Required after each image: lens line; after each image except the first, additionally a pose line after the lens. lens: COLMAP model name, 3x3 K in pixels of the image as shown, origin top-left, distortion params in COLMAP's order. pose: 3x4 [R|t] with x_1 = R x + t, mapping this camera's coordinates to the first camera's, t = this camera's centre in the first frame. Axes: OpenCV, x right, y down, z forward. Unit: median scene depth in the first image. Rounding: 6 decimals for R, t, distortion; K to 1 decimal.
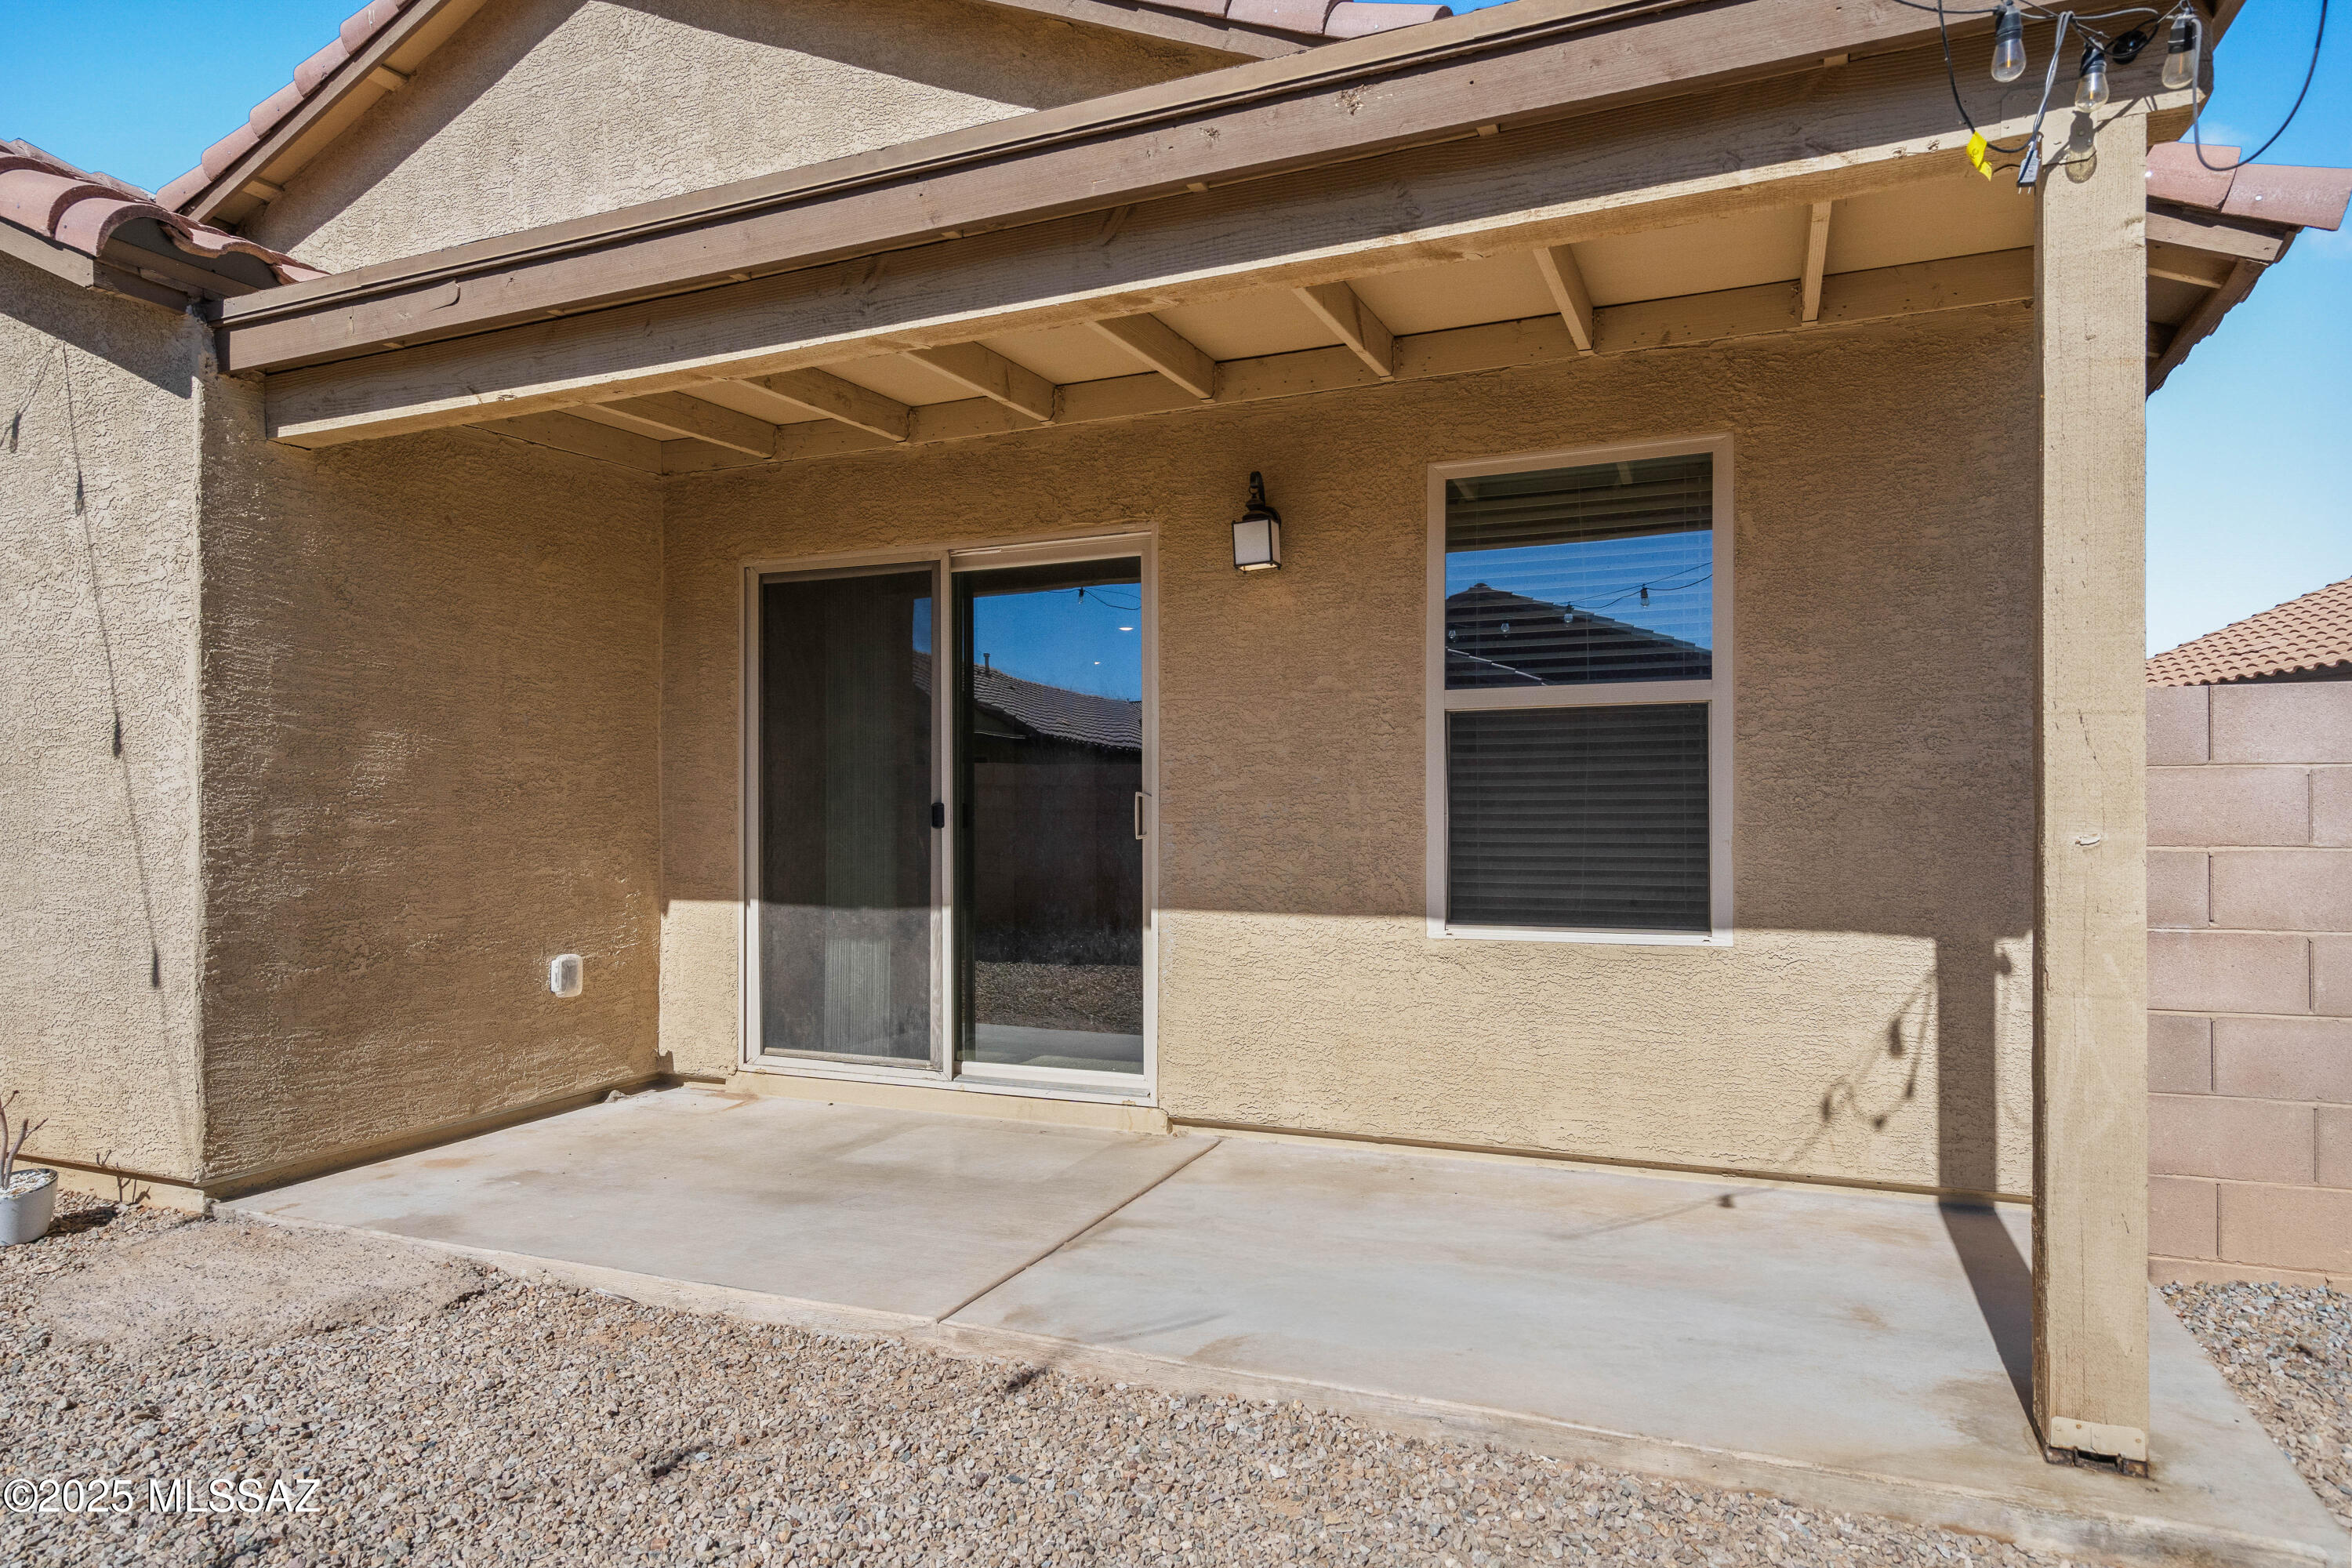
lens RADIAL K [[1437.0, 0, 1170.3], [0, 1437.0, 807.2], [0, 0, 1]] dist [0.001793, 0.005106]
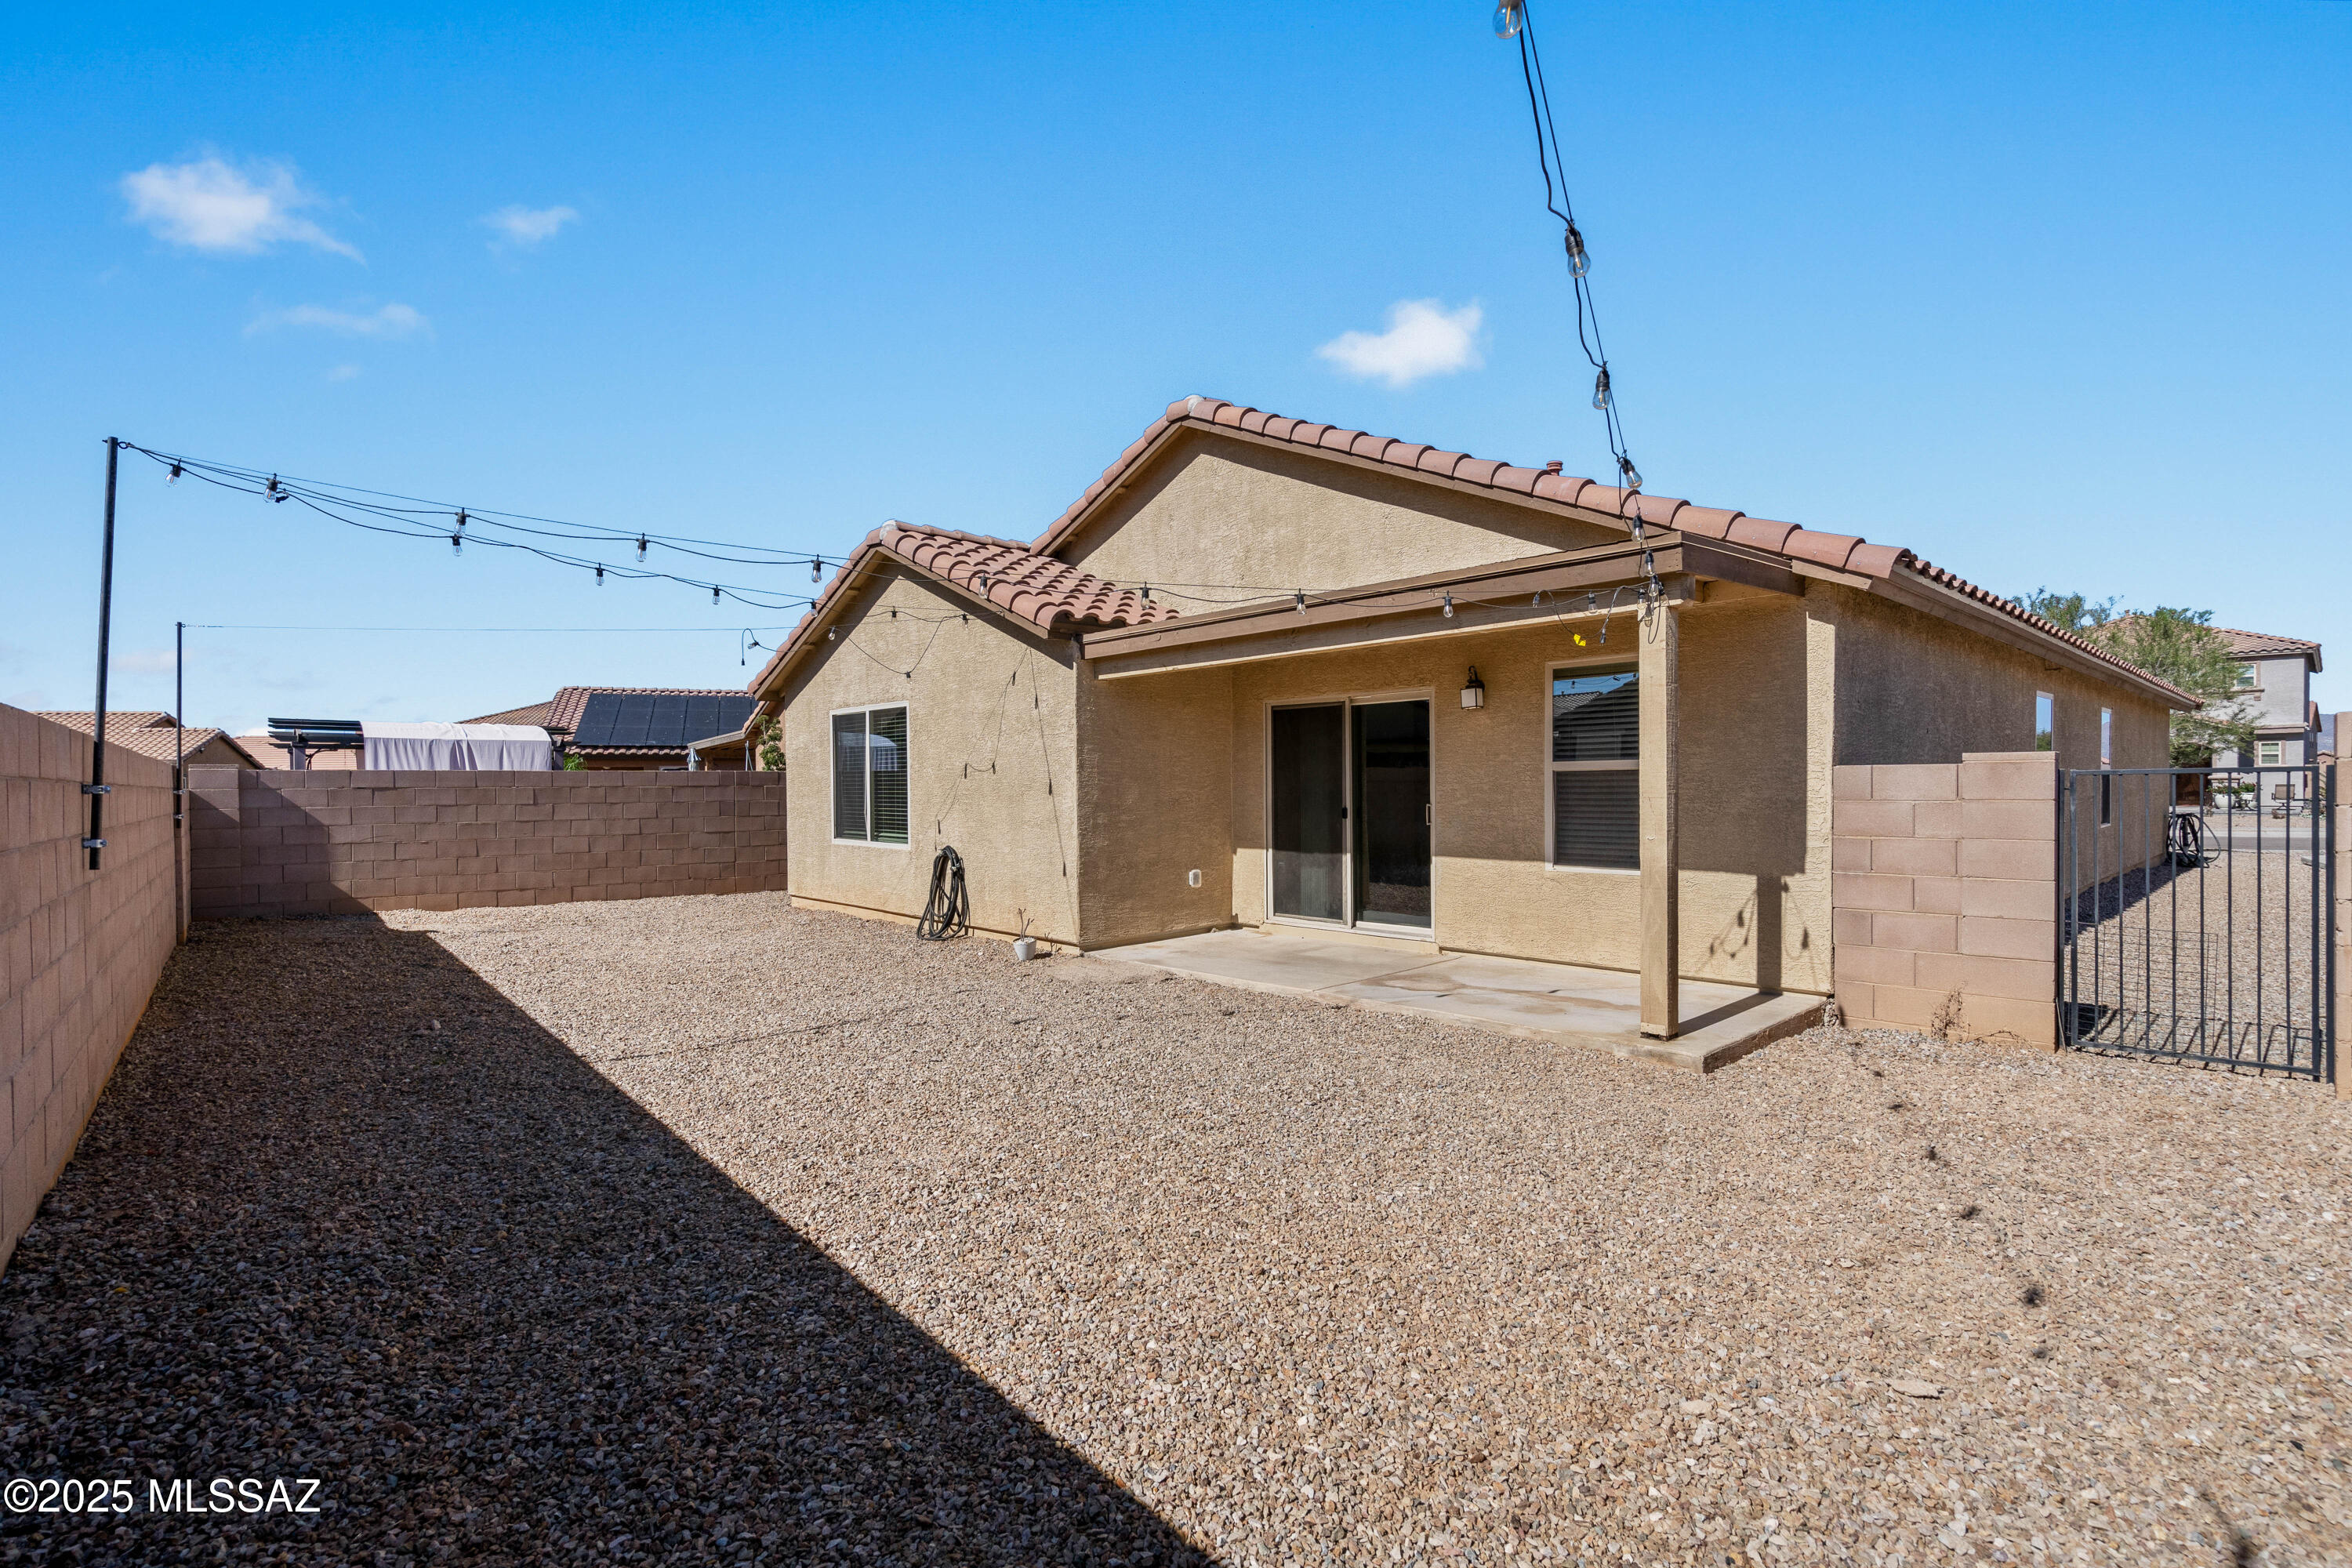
lens RADIAL K [[1080.4, 0, 1180.9], [0, 1080.4, 789.5], [0, 0, 1]] dist [-0.001729, 0.001065]
pose [[0.919546, -0.004428, -0.392958, 0.324656], [0.008810, 0.999918, 0.009347, -0.059474], [0.392884, -0.012057, 0.919509, -0.808430]]
